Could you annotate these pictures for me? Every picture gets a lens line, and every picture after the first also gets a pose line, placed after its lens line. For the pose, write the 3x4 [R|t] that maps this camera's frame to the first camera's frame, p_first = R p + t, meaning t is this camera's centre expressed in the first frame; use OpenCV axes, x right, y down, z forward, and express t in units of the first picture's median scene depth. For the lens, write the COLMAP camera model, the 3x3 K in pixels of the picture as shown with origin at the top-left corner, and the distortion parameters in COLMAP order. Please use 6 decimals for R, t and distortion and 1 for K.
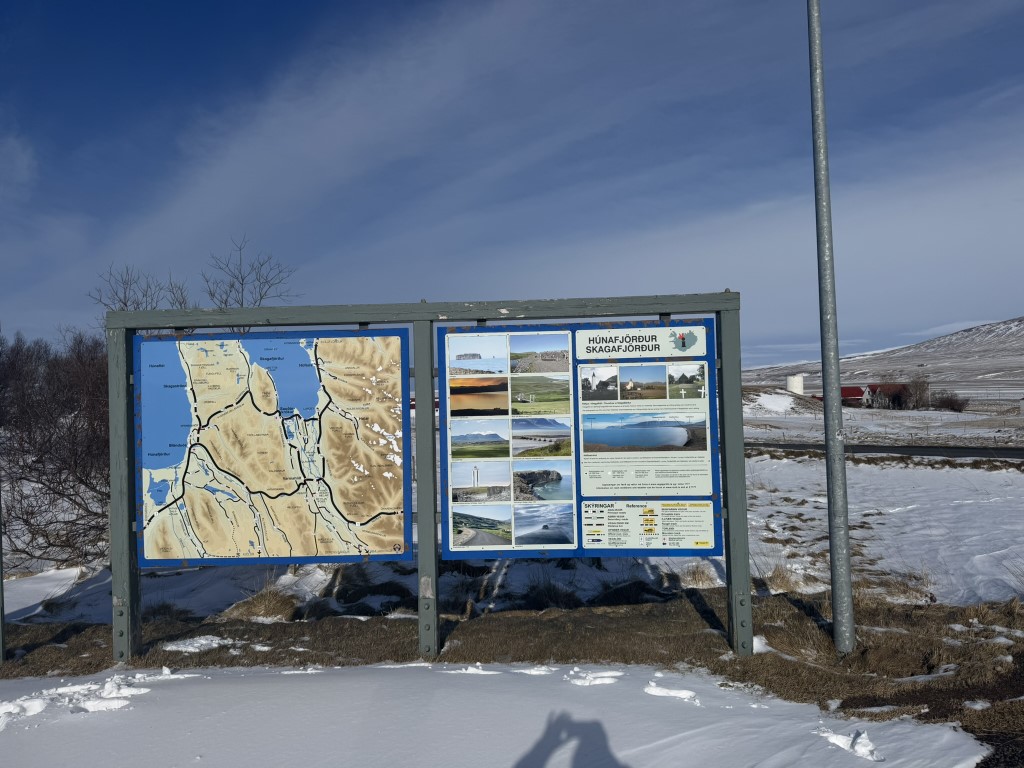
lens RADIAL K [[663.7, 0, 514.9], [0, 663.7, 379.3], [0, 0, 1]] dist [0.022231, -0.053383]
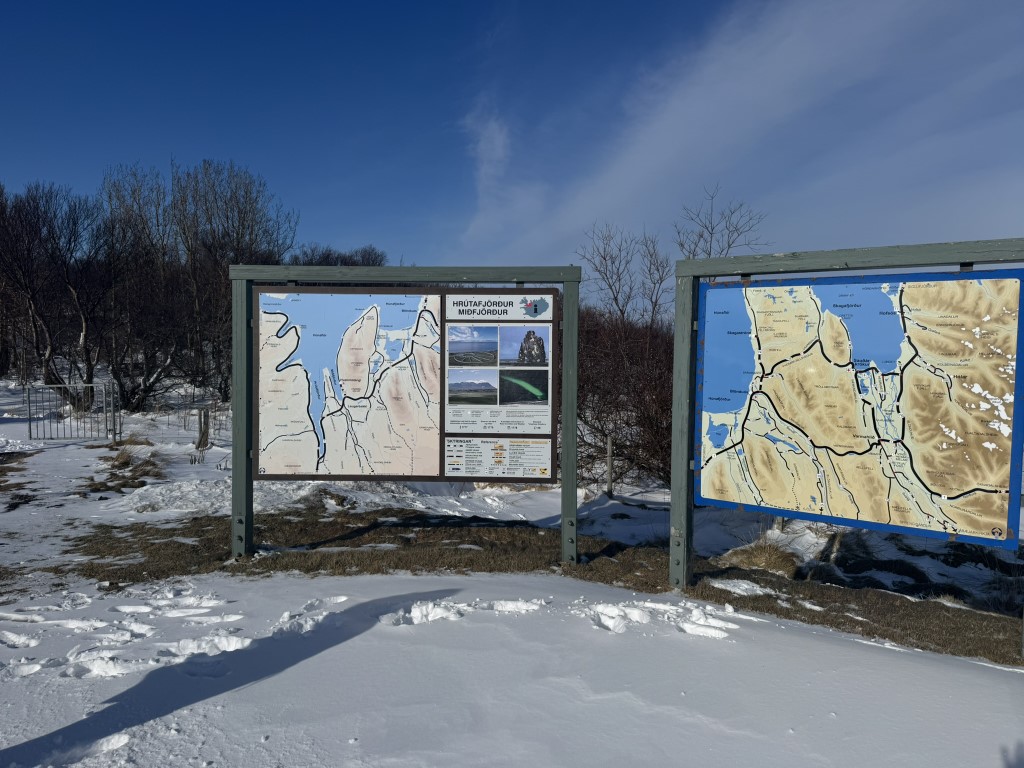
lens RADIAL K [[673.5, 0, 524.6], [0, 673.5, 381.5], [0, 0, 1]] dist [0.004817, -0.029196]
pose [[0.822455, 0.066597, -0.564918, -0.199647], [-0.024818, 0.996378, 0.081328, 0.008881], [0.568288, -0.052868, 0.821129, -0.024684]]
